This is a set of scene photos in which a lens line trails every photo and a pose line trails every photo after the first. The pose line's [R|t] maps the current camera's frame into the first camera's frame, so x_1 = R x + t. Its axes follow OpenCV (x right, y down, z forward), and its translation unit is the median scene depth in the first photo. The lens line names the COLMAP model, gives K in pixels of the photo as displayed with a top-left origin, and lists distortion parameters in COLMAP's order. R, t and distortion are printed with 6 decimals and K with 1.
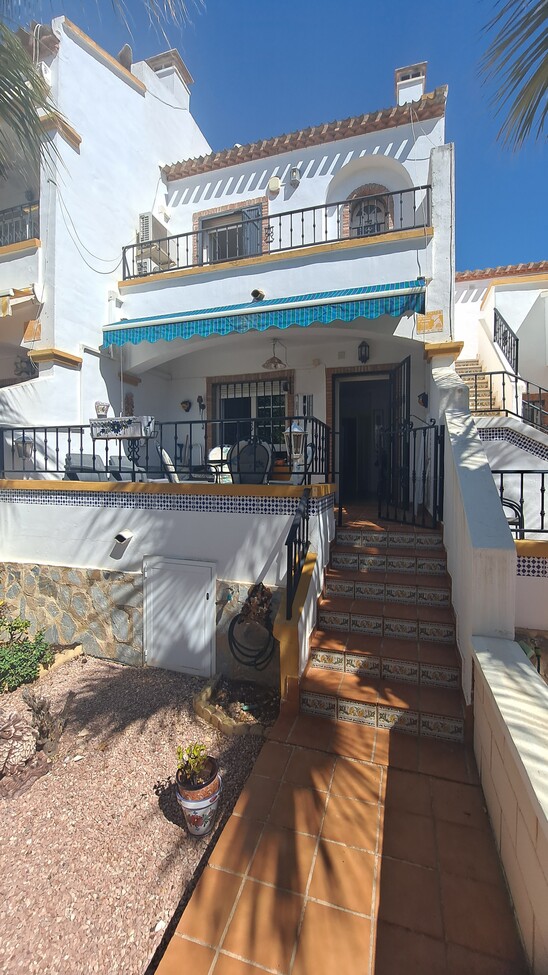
lens RADIAL K [[387.3, 0, 278.8], [0, 387.3, 476.5], [0, 0, 1]] dist [-0.000667, -0.013377]
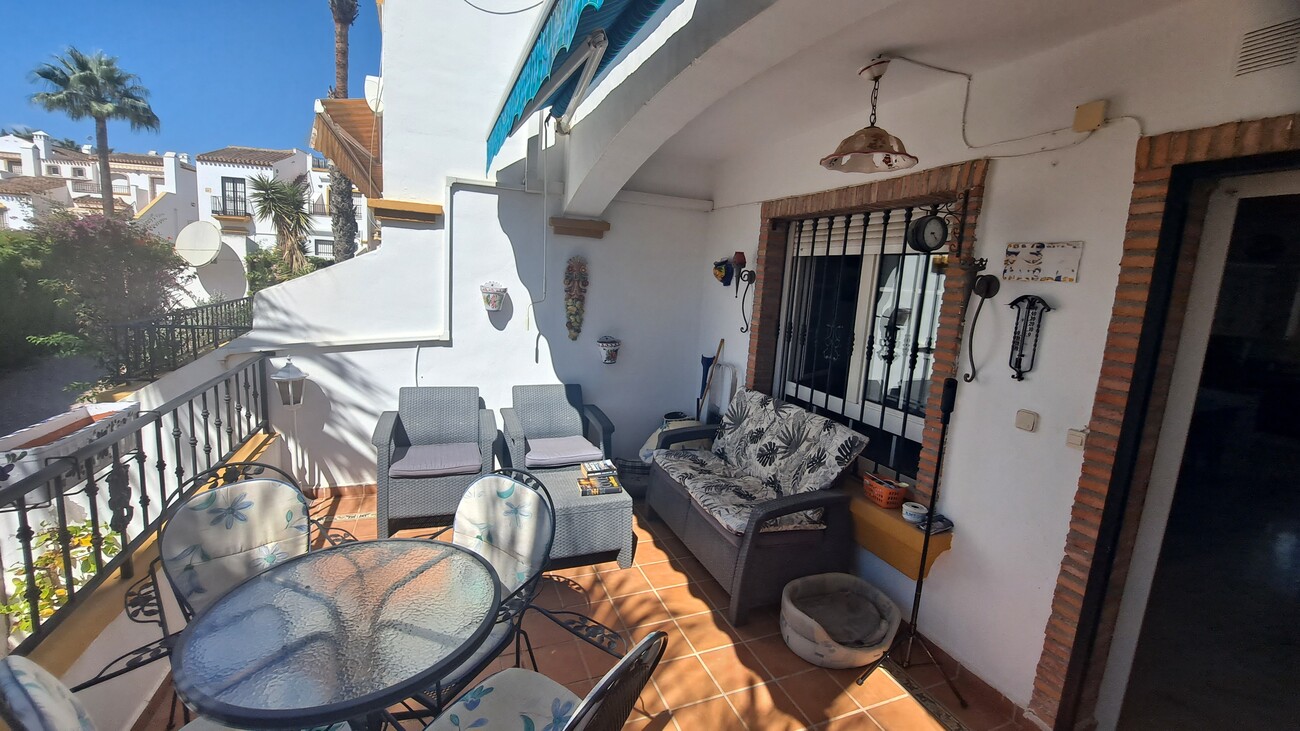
lens RADIAL K [[519.0, 0, 639.4], [0, 519.0, 356.1], [0, 0, 1]] dist [-0.012643, -0.004493]
pose [[0.621956, 0.158983, -0.766743, 0.179113], [-0.080211, 0.986957, 0.139580, -0.181128], [0.778933, -0.025312, 0.626596, 0.618732]]
